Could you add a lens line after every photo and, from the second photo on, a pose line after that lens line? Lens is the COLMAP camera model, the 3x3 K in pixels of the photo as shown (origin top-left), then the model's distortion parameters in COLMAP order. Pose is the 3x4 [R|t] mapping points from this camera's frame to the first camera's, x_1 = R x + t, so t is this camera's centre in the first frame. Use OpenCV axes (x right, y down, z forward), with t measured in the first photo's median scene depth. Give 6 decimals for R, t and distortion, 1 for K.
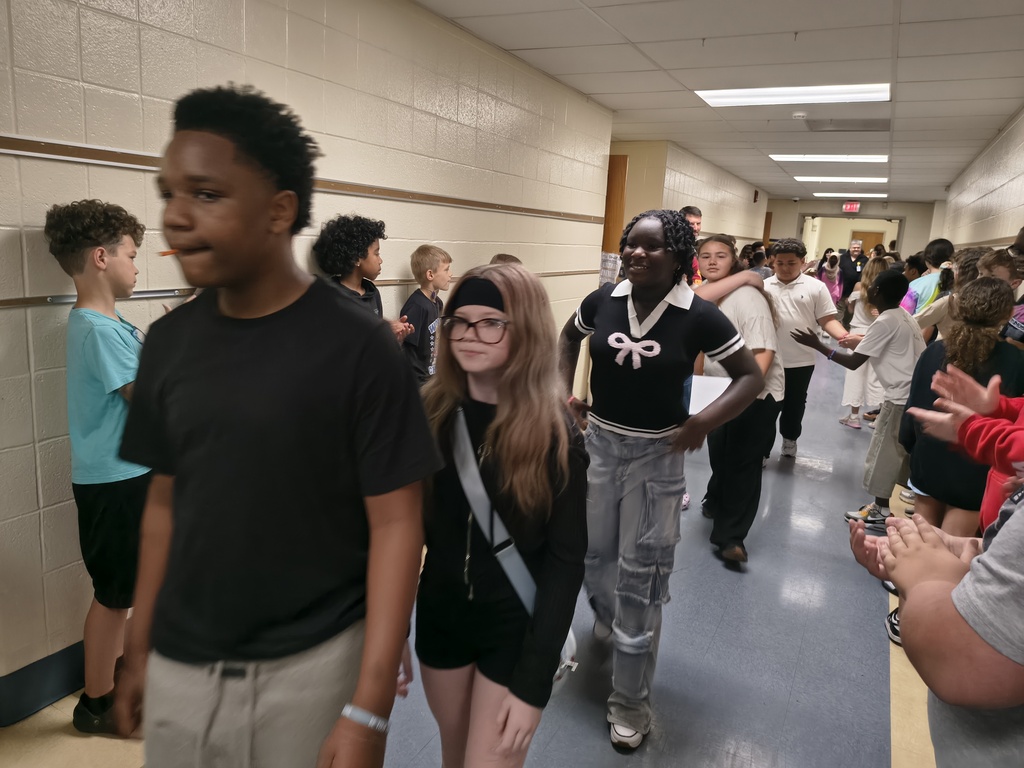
lens RADIAL K [[698.7, 0, 509.6], [0, 698.7, 365.8], [0, 0, 1]] dist [0.037911, -0.041936]
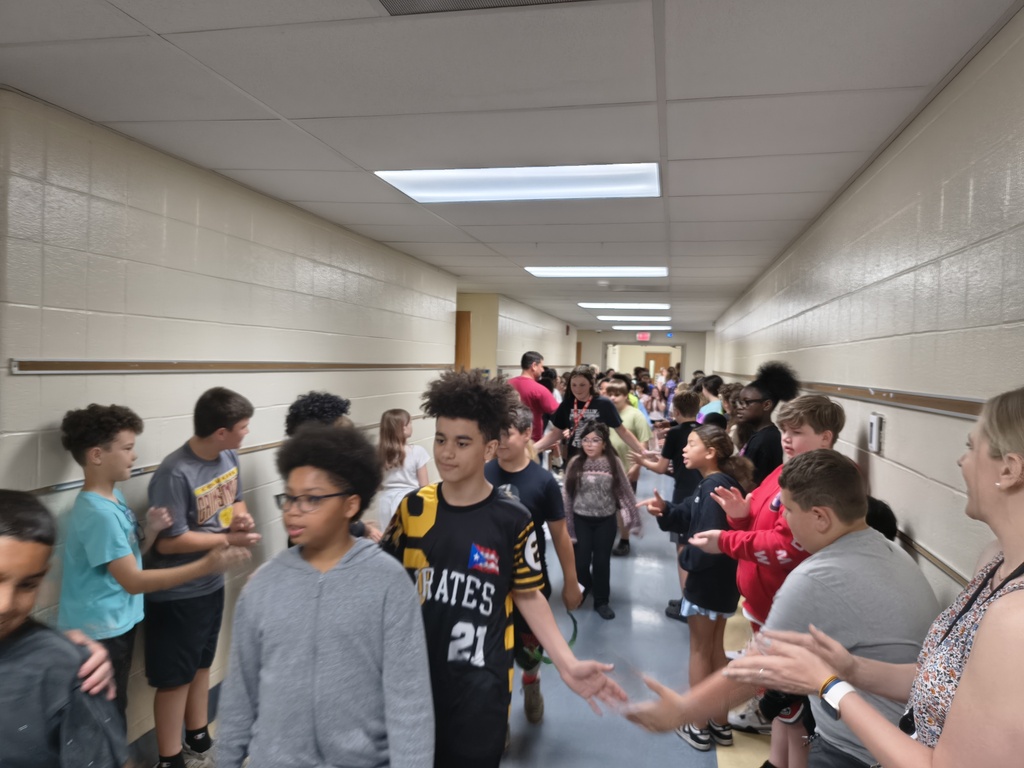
lens RADIAL K [[698.7, 0, 517.0], [0, 698.7, 365.5], [0, 0, 1]] dist [0.037911, -0.041936]
pose [[0.964252, -0.029329, 0.263359, -0.071854], [0.072850, 0.984901, -0.157047, -0.018688], [-0.254776, 0.170619, 0.951829, -0.133851]]
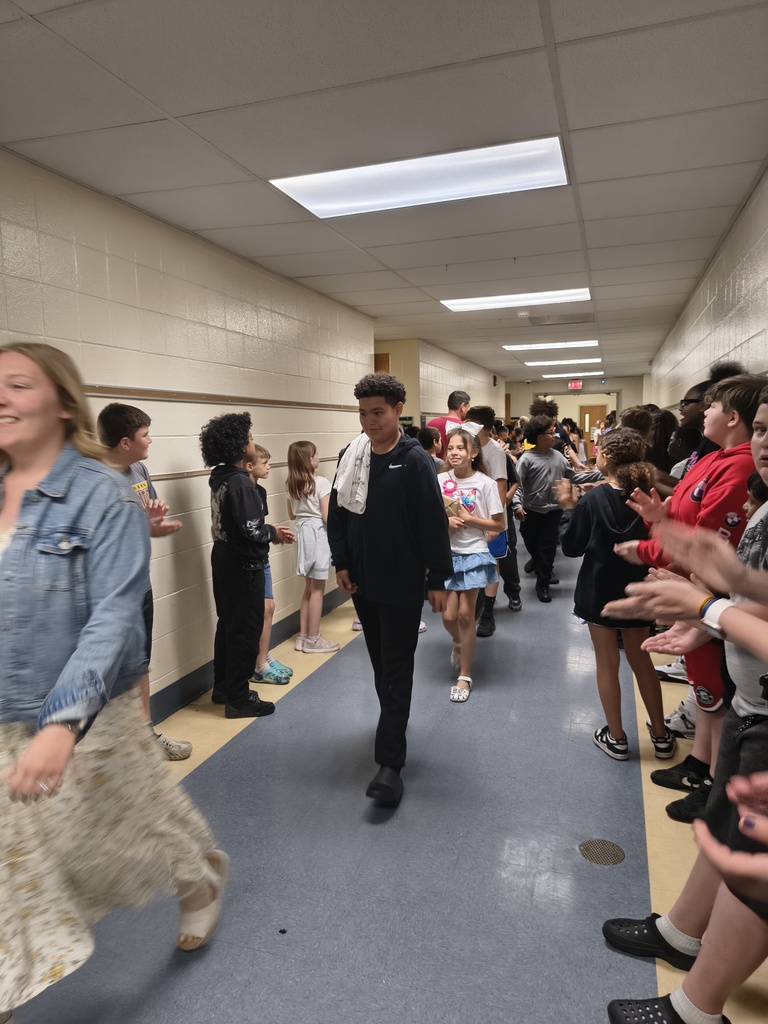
lens RADIAL K [[698.7, 0, 373.1], [0, 698.7, 505.5], [0, 0, 1]] dist [0.037911, -0.041936]
pose [[0.984760, -0.091464, 0.147928, -0.055645], [0.102527, 0.992337, -0.068957, 0.031226], [-0.140488, 0.083072, 0.986591, -0.136588]]
